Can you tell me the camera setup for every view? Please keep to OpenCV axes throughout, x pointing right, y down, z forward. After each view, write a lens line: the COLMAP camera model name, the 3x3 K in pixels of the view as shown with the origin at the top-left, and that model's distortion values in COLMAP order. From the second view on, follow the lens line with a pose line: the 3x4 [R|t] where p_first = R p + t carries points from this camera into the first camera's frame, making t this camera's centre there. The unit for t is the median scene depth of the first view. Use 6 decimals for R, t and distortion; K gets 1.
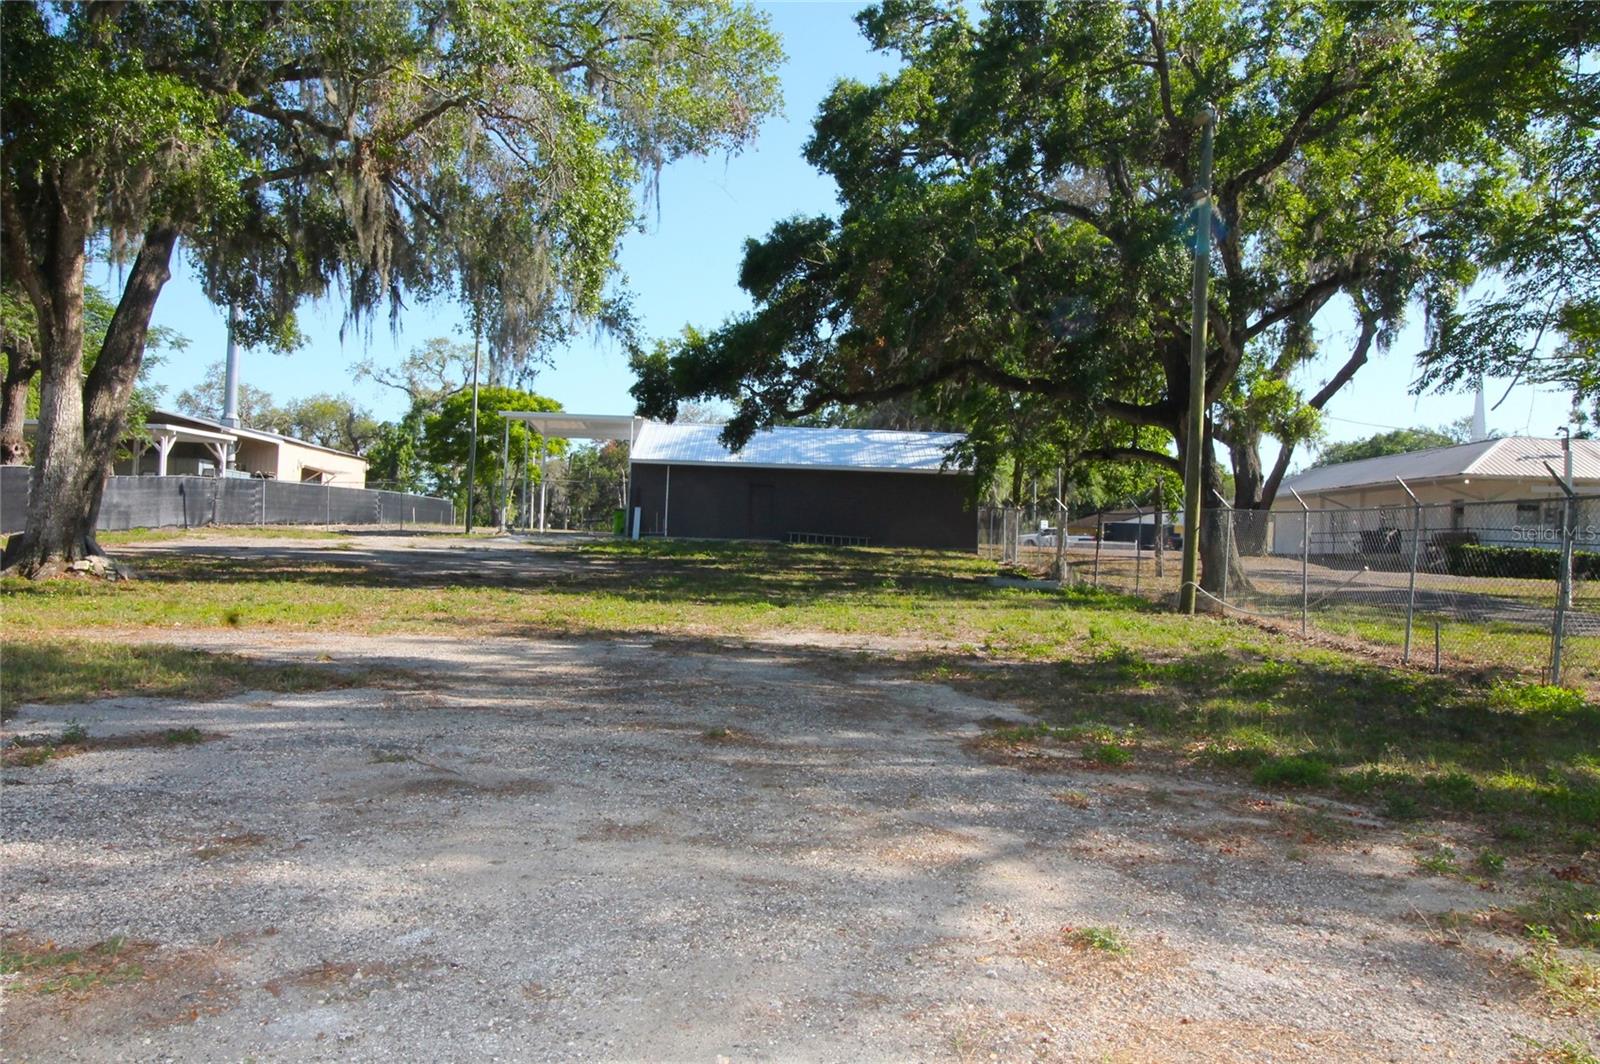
lens RADIAL K [[1286.4, 0, 801.4], [0, 1286.4, 593.8], [0, 0, 1]] dist [0.003909, 0.002049]
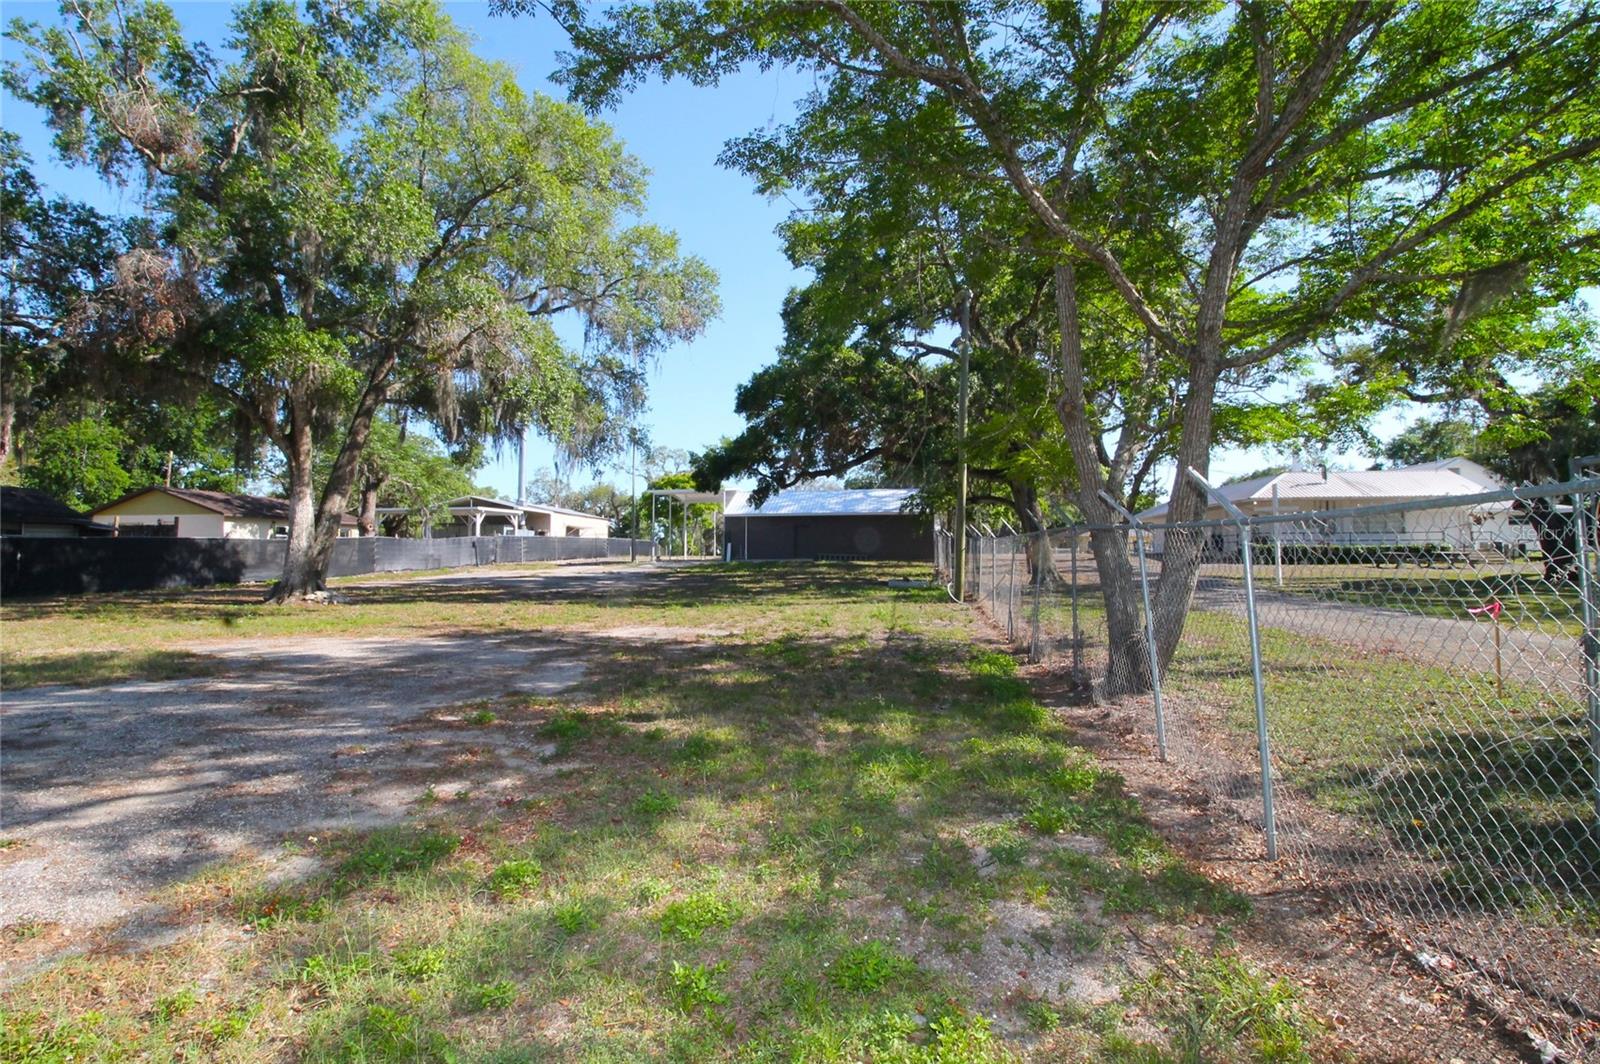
lens RADIAL K [[786.8, 0, 797.8], [0, 786.8, 523.5], [0, 0, 1]] dist [0.017355, -0.019226]
pose [[0.988659, -0.046706, -0.142732, 0.137273], [0.034760, 0.995768, -0.085075, -0.003626], [0.146101, 0.079149, 0.986098, 0.008655]]
